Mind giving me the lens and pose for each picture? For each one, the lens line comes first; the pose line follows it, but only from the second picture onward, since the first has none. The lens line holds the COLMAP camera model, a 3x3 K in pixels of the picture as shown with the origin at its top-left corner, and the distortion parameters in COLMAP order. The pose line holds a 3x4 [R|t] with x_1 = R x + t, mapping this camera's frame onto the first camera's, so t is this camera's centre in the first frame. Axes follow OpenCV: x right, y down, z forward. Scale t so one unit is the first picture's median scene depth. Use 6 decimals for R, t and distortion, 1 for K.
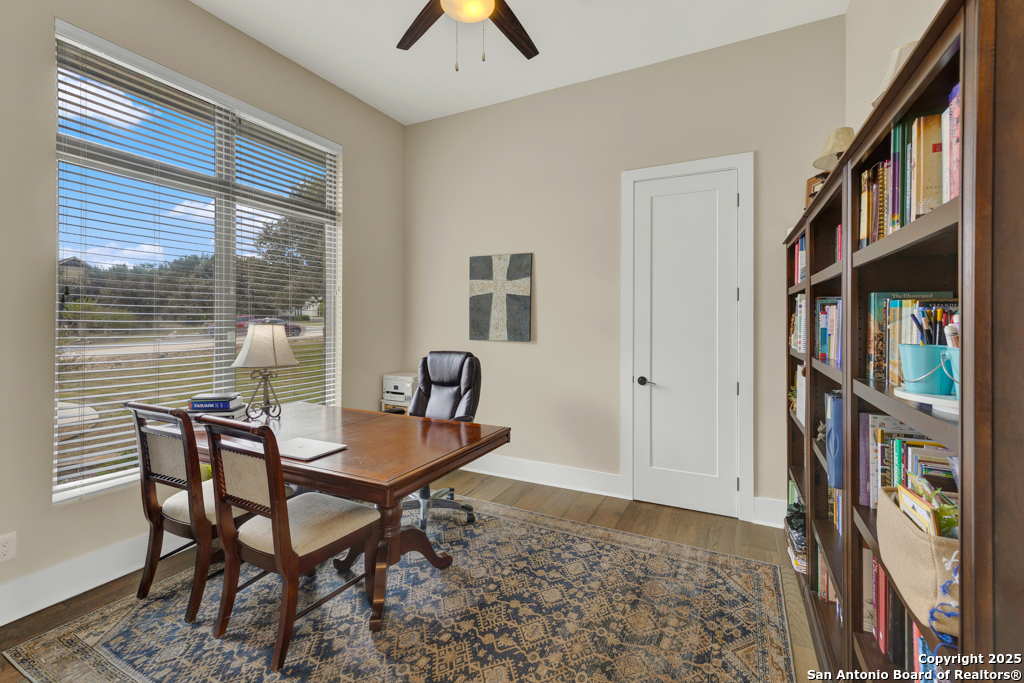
lens RADIAL K [[444.2, 0, 506.3], [0, 444.2, 321.5], [0, 0, 1]] dist [-0.002597, 0.000487]
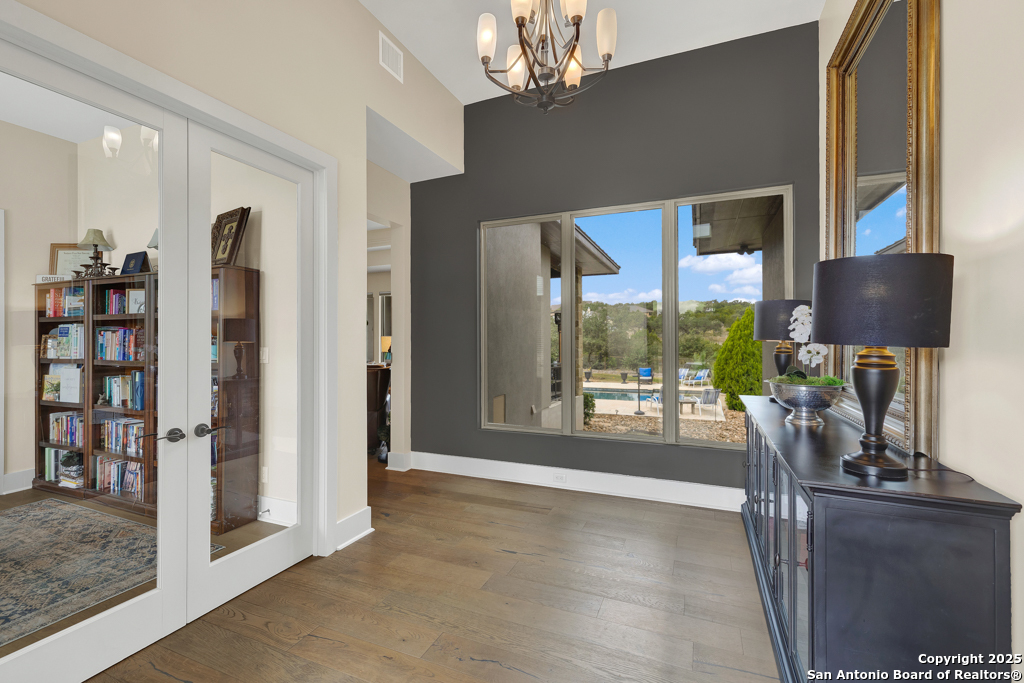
lens RADIAL K [[444.2, 0, 511.8], [0, 444.2, 340.9], [0, 0, 1]] dist [-0.002597, 0.000487]
pose [[-0.079741, -0.002053, 0.996814, -1.278276], [0.001320, 0.999997, 0.002165, 0.003115], [-0.996815, 0.001488, -0.079738, -0.571768]]
